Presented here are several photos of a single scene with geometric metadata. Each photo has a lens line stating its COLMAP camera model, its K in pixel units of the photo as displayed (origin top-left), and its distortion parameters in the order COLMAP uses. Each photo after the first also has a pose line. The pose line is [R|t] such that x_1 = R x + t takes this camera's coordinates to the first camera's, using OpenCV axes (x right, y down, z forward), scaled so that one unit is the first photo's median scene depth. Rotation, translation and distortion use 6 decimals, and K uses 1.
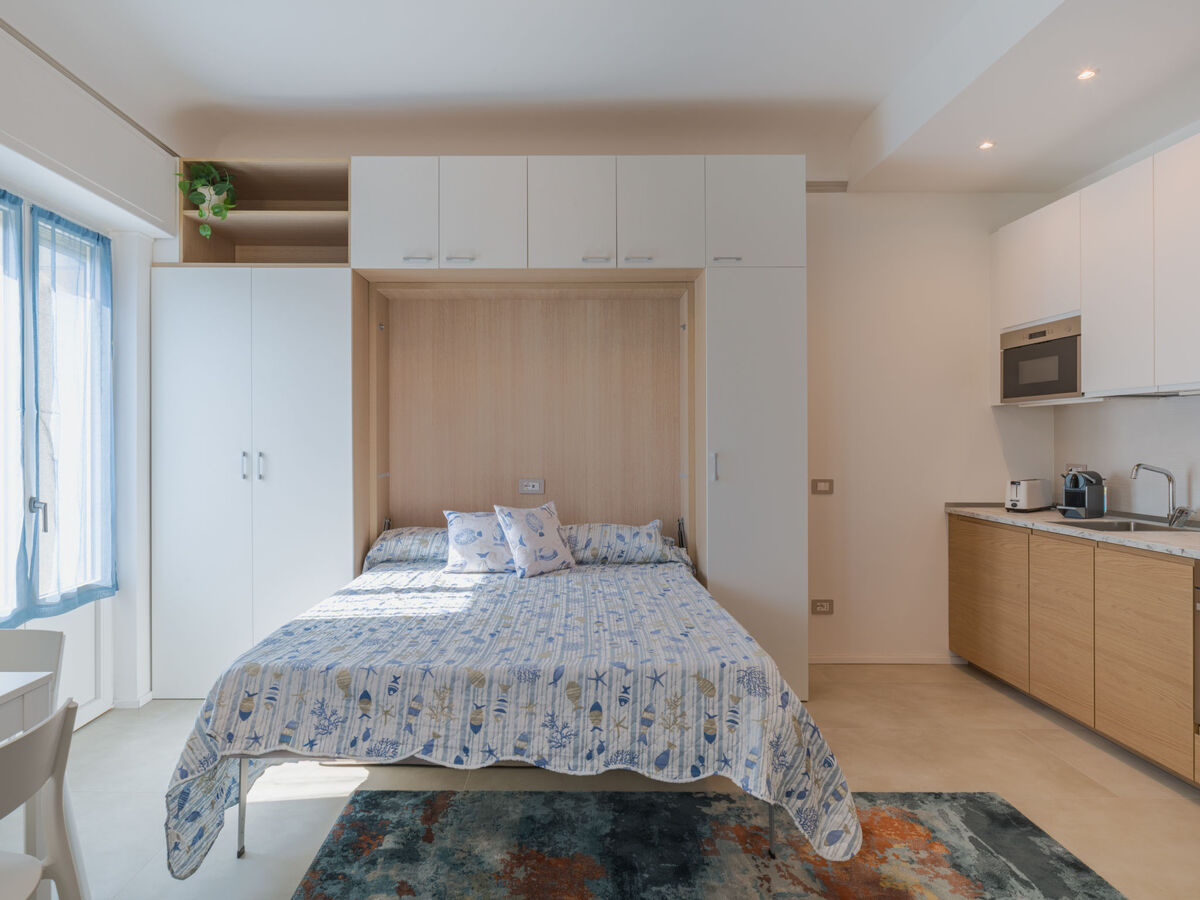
lens RADIAL K [[676.5, 0, 562.7], [0, 676.5, 439.2], [0, 0, 1]] dist [-0.005193, -0.000606]
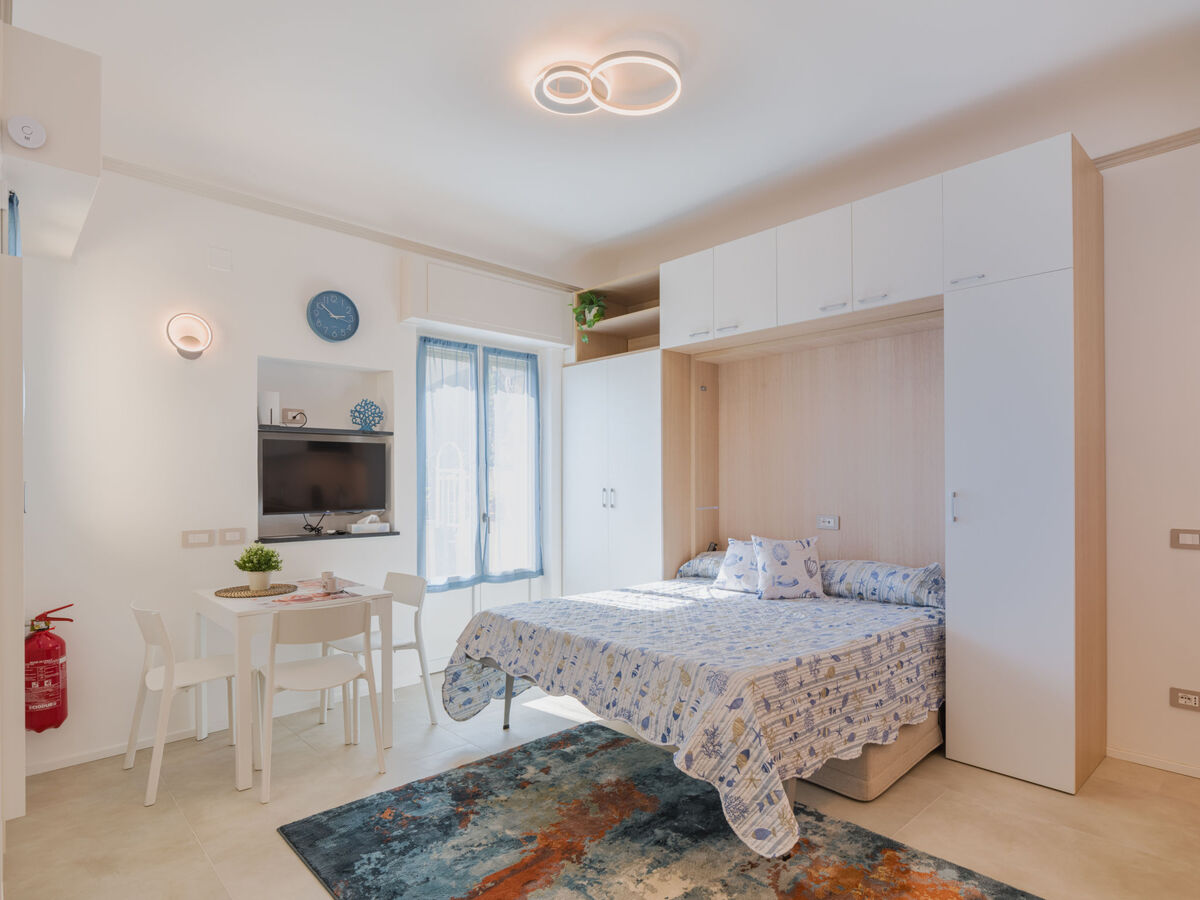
lens RADIAL K [[662.7, 0, 601.5], [0, 662.7, 477.3], [0, 0, 1]] dist [-0.002243, -0.000008]
pose [[0.685584, -0.006853, -0.727961, 0.734152], [0.006070, 0.999975, -0.003697, 0.000749], [0.727968, -0.001884, 0.685609, 0.039168]]
